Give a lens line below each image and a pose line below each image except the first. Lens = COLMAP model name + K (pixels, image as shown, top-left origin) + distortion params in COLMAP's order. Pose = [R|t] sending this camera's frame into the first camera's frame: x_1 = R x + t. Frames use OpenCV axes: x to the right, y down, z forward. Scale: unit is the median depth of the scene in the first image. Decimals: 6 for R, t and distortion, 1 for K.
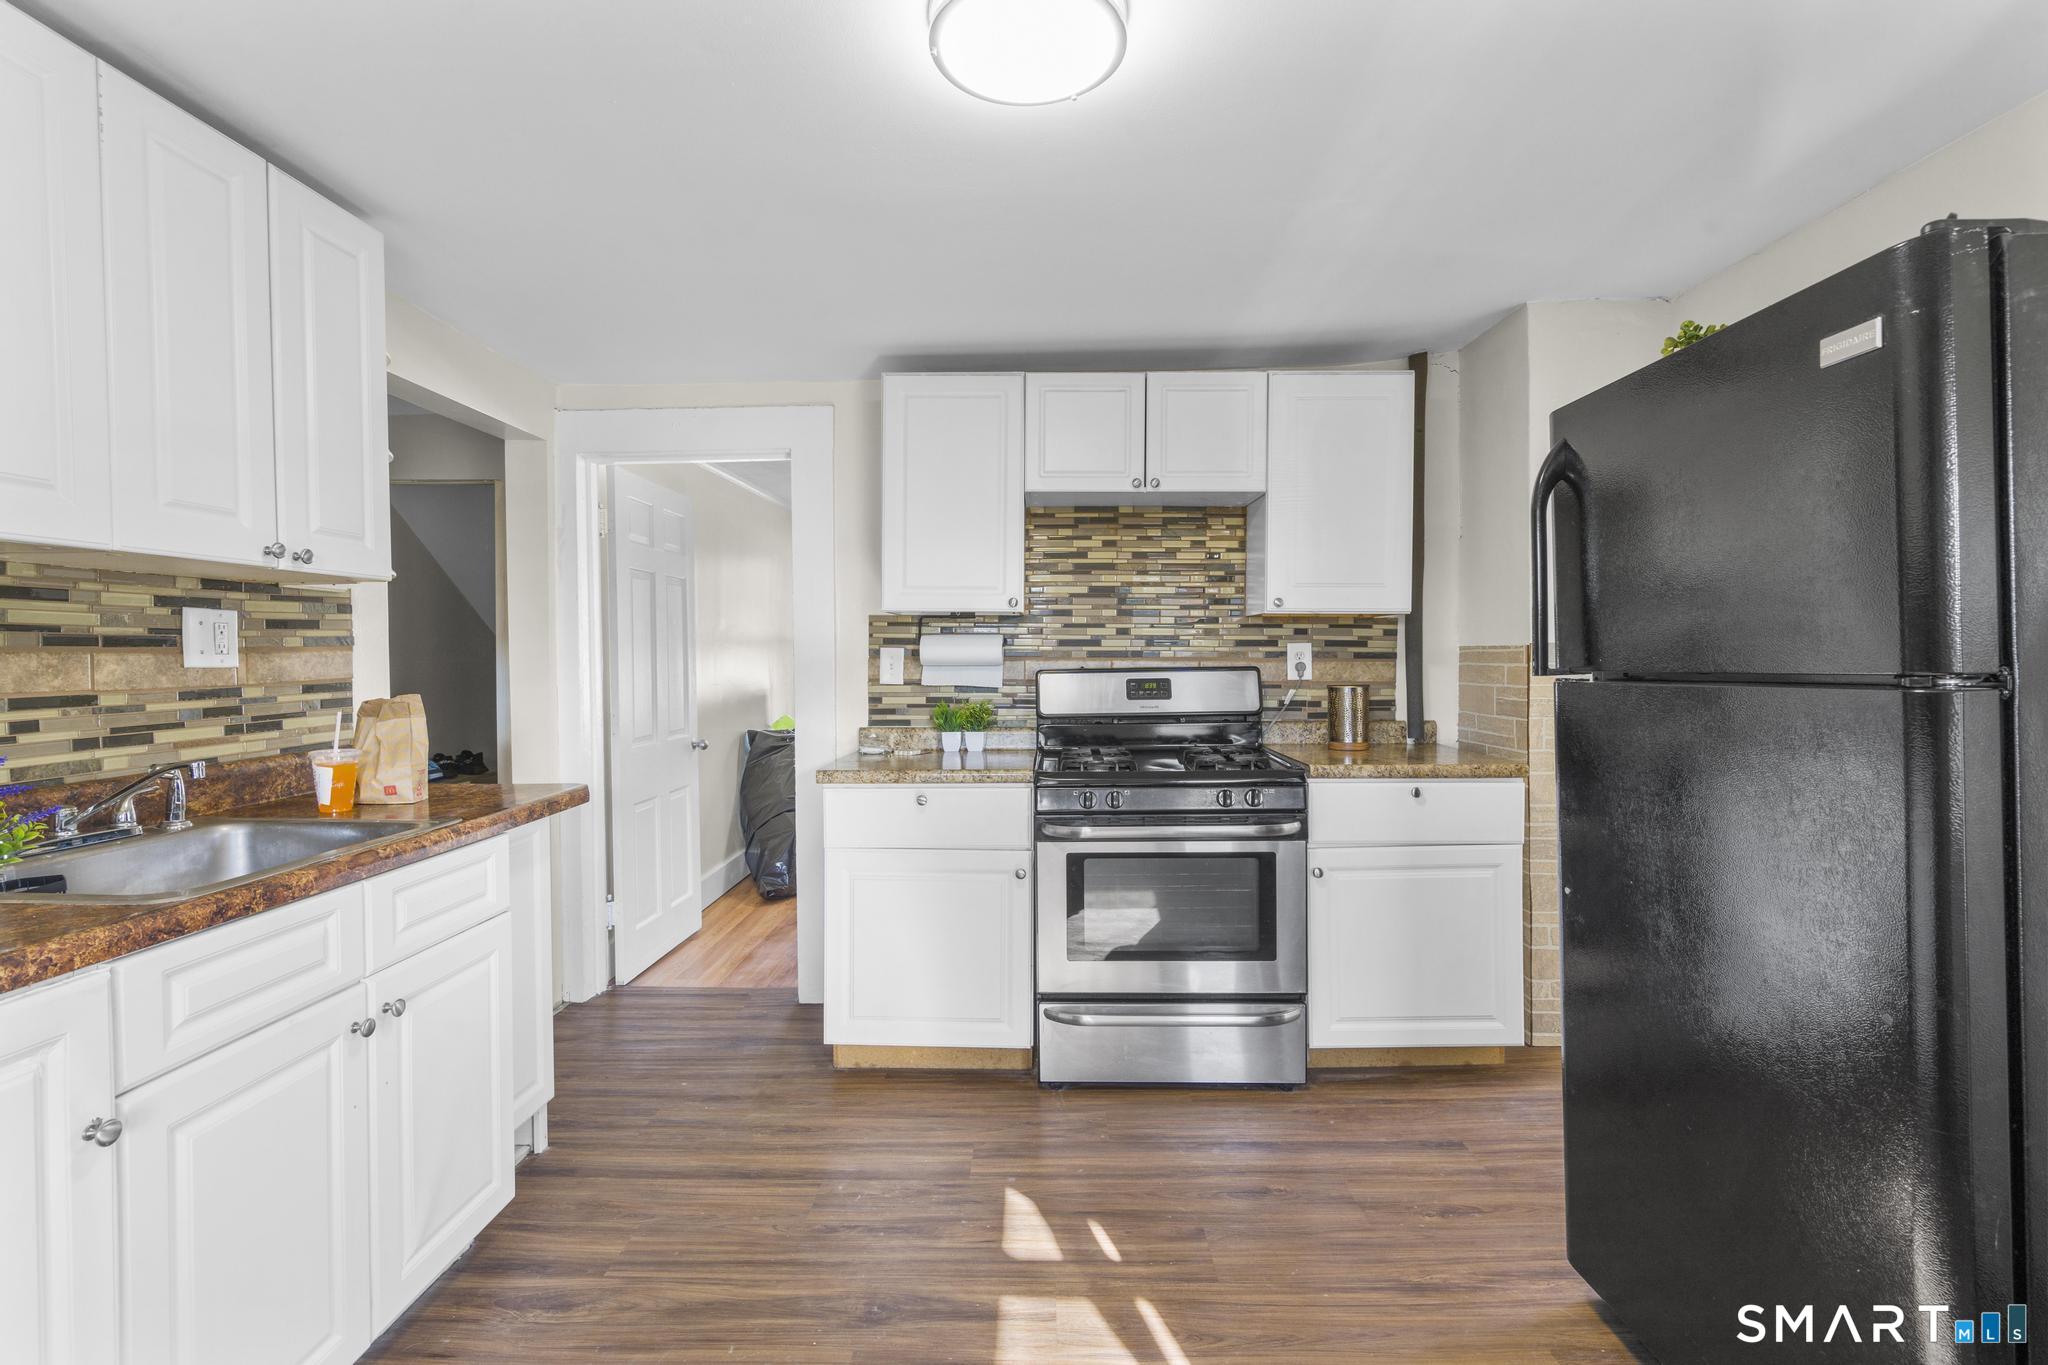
lens RADIAL K [[937.5, 0, 1016.5], [0, 937.5, 680.7], [0, 0, 1]] dist [-0.001856, 0.000518]
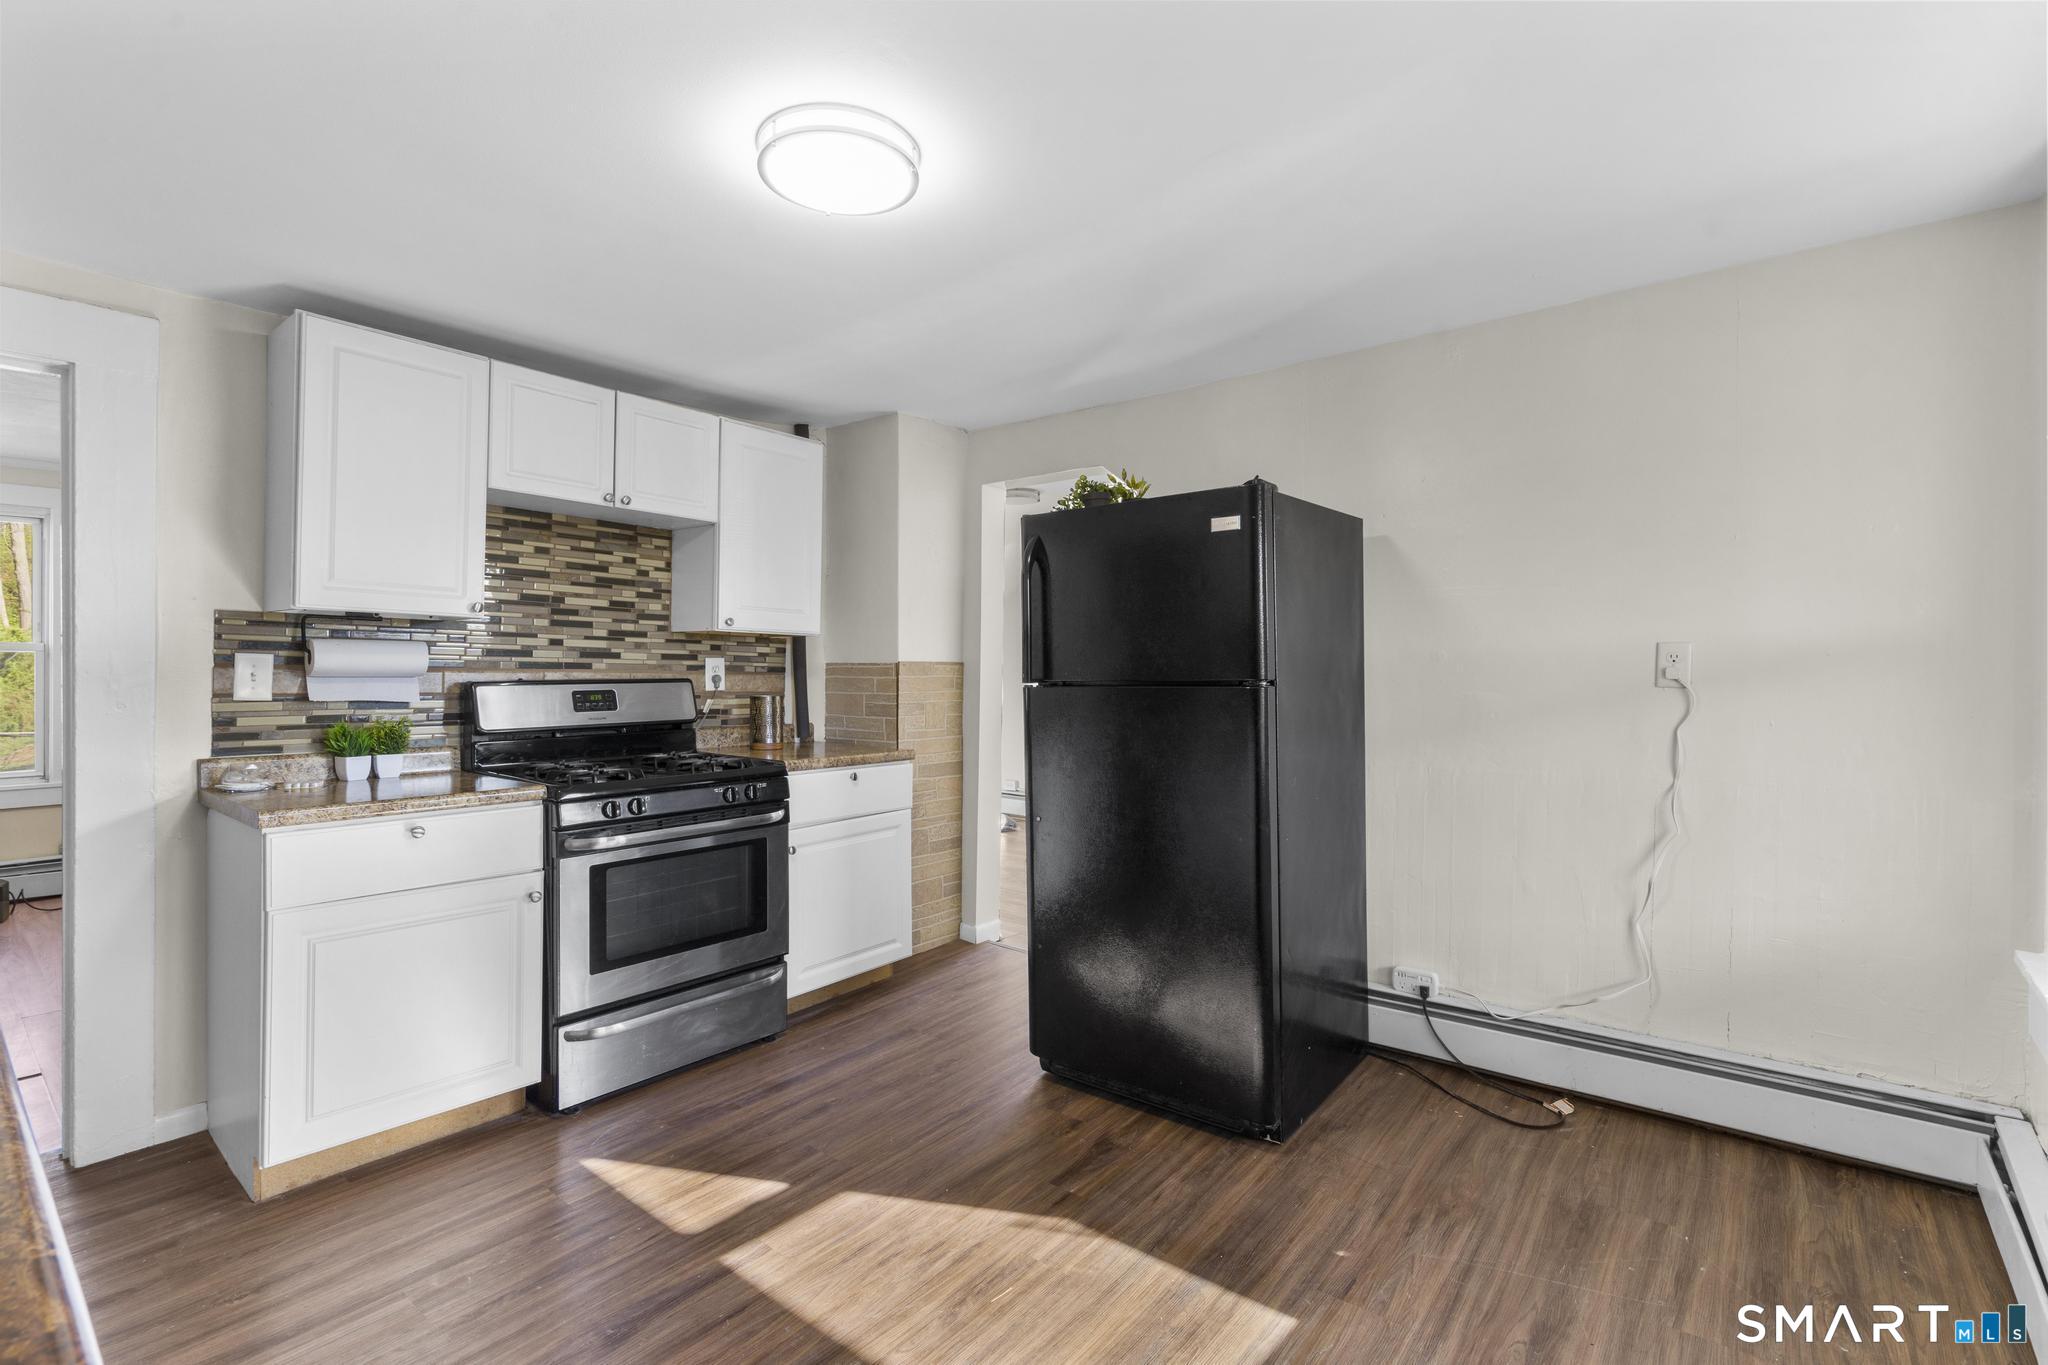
lens RADIAL K [[937.5, 0, 1016.5], [0, 937.5, 680.7], [0, 0, 1]] dist [-0.001856, 0.000518]
pose [[0.611050, 0.000390, 0.791592, -0.366425], [0.012385, 0.999873, -0.010052, 0.002954], [-0.791495, 0.015946, 0.610967, 0.029714]]
